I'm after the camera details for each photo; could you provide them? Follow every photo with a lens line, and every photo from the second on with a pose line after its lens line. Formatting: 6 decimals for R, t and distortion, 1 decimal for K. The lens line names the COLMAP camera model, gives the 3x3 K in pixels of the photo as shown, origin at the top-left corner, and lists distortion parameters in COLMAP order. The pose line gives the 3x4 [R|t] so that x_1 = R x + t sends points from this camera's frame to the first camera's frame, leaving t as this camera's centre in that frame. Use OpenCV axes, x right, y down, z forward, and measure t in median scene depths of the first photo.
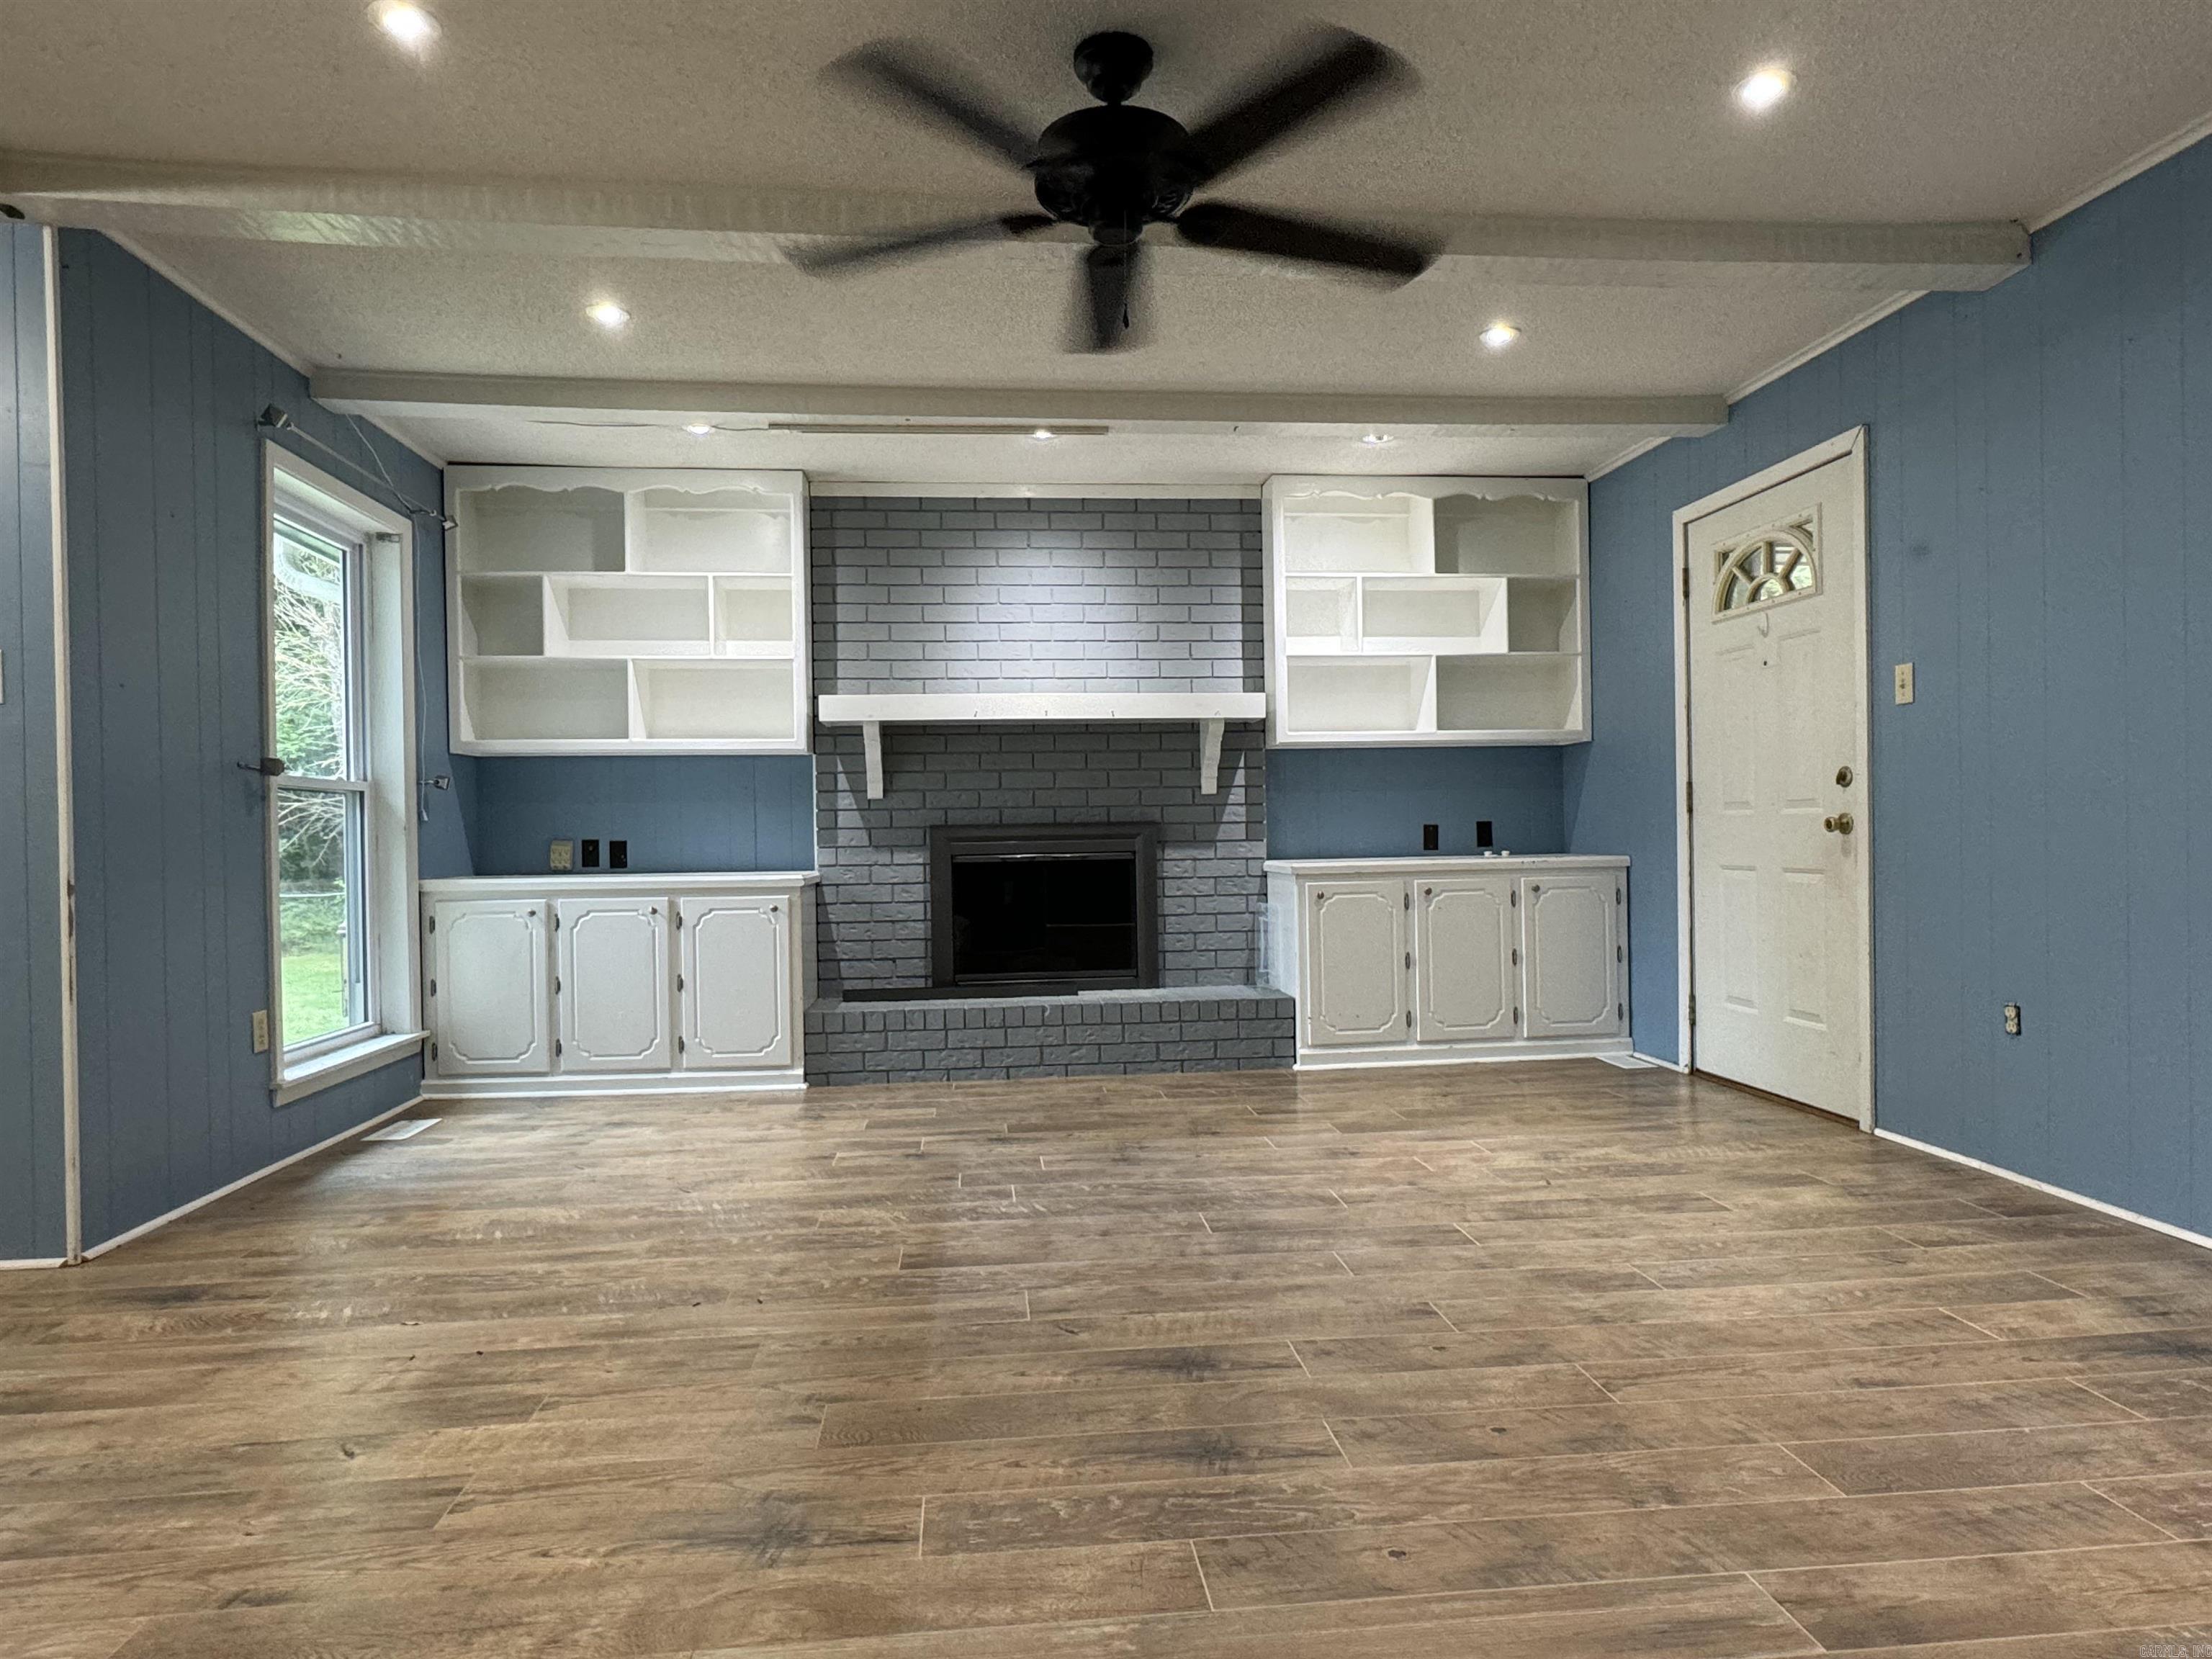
lens RADIAL K [[1291.1, 0, 1112.8], [0, 1291.1, 834.0], [0, 0, 1]] dist [0.005145, 0.000931]
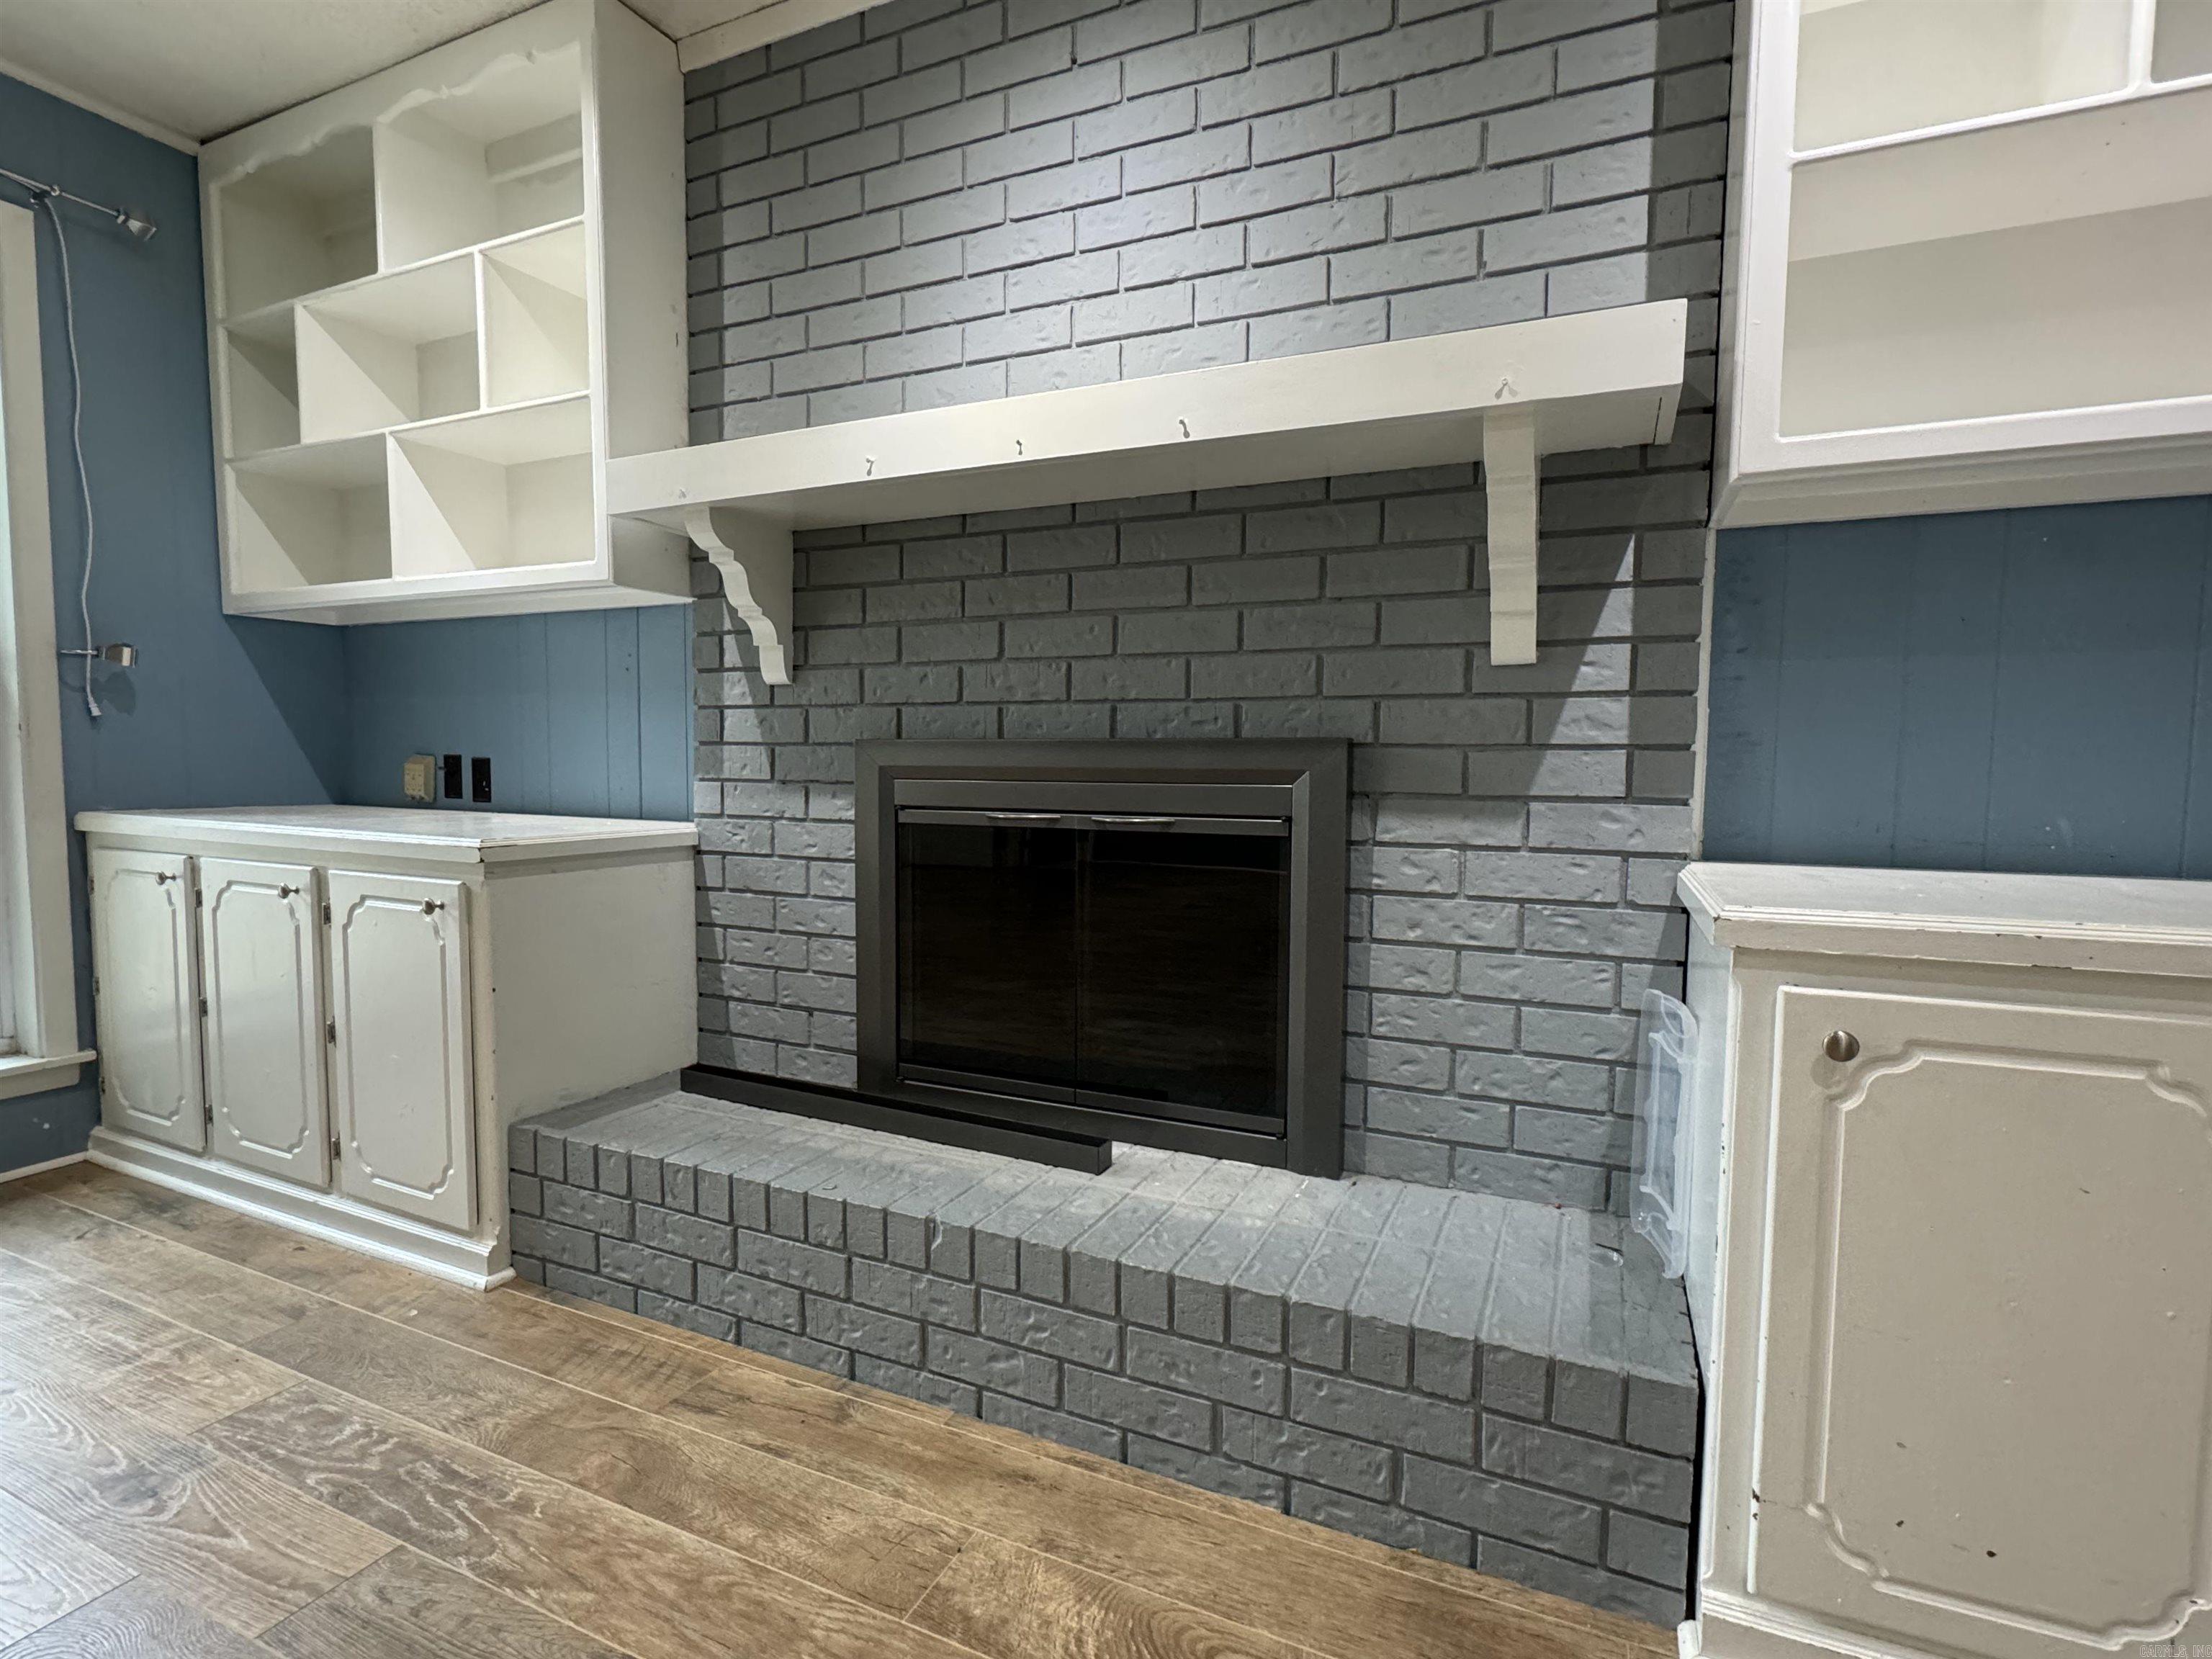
lens RADIAL K [[1063.2, 0, 1108.3], [0, 1063.2, 837.4], [0, 0, 1]] dist [0.001048, -0.000312]
pose [[0.863139, 0.060724, -0.501303, 0.130225], [-0.027453, 0.996918, 0.073491, -0.002276], [0.504220, -0.049671, 0.862145, 0.709010]]
